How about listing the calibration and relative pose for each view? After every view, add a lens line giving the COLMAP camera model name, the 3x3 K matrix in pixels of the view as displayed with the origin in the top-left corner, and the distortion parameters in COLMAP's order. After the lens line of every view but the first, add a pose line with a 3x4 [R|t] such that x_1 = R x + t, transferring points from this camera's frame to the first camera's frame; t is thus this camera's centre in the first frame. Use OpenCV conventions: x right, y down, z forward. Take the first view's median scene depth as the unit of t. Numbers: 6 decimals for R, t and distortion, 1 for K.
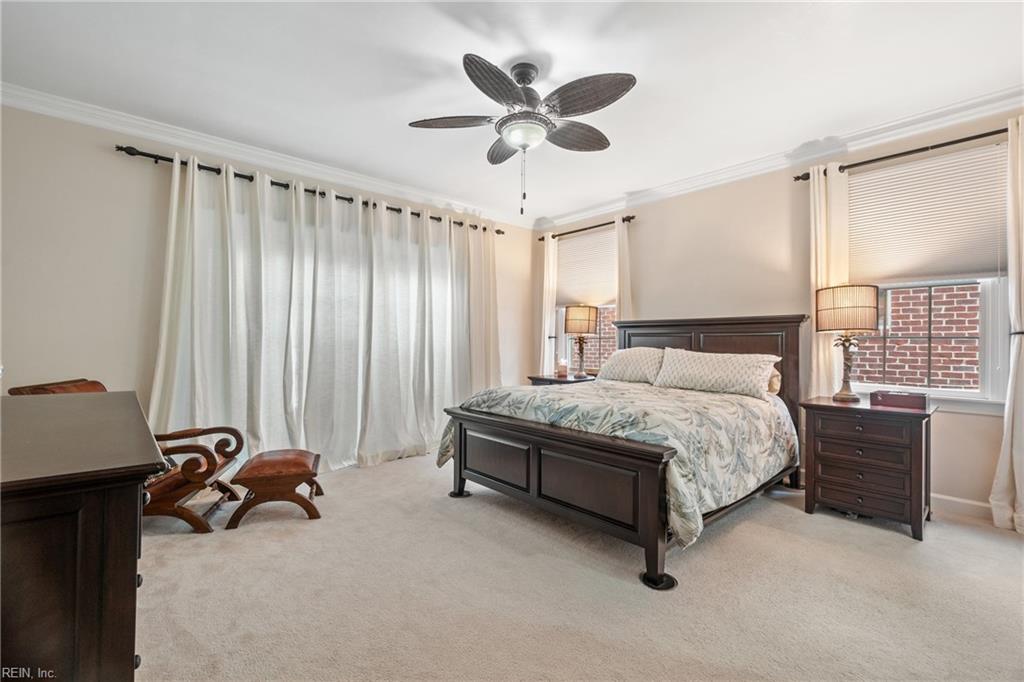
lens RADIAL K [[452.7, 0, 518.7], [0, 452.7, 336.9], [0, 0, 1]] dist [-0.004839, -0.000054]
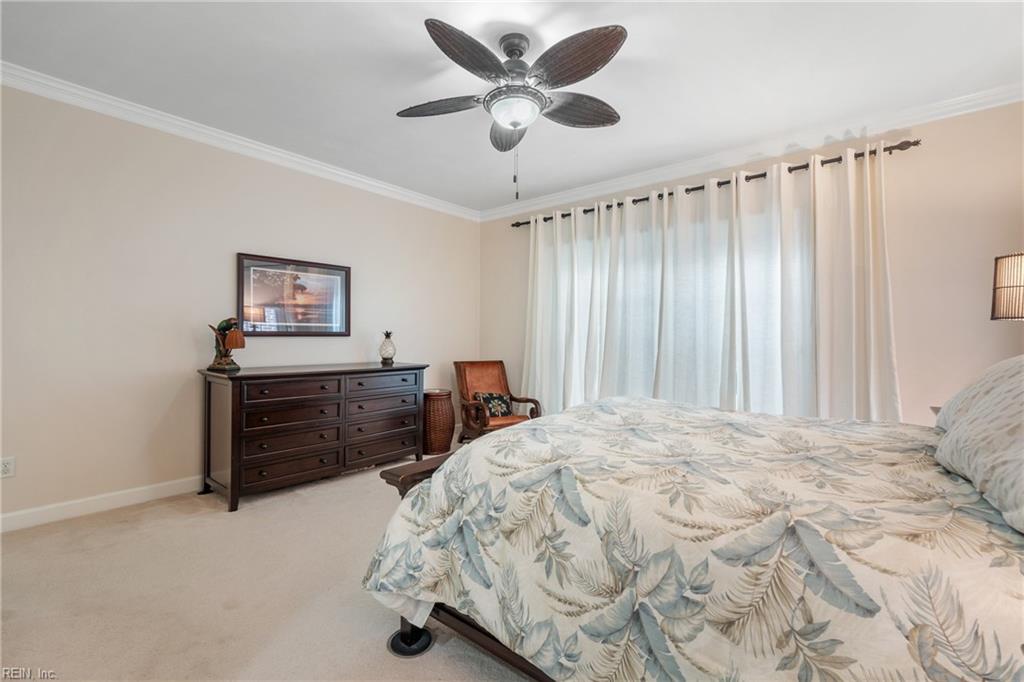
lens RADIAL K [[452.7, 0, 518.7], [0, 452.7, 336.9], [0, 0, 1]] dist [-0.004839, -0.000054]
pose [[0.140375, -0.004000, -0.990090, 0.744133], [0.016038, 0.999870, -0.001766, 0.005854], [0.989969, -0.015632, 0.140421, 0.713495]]
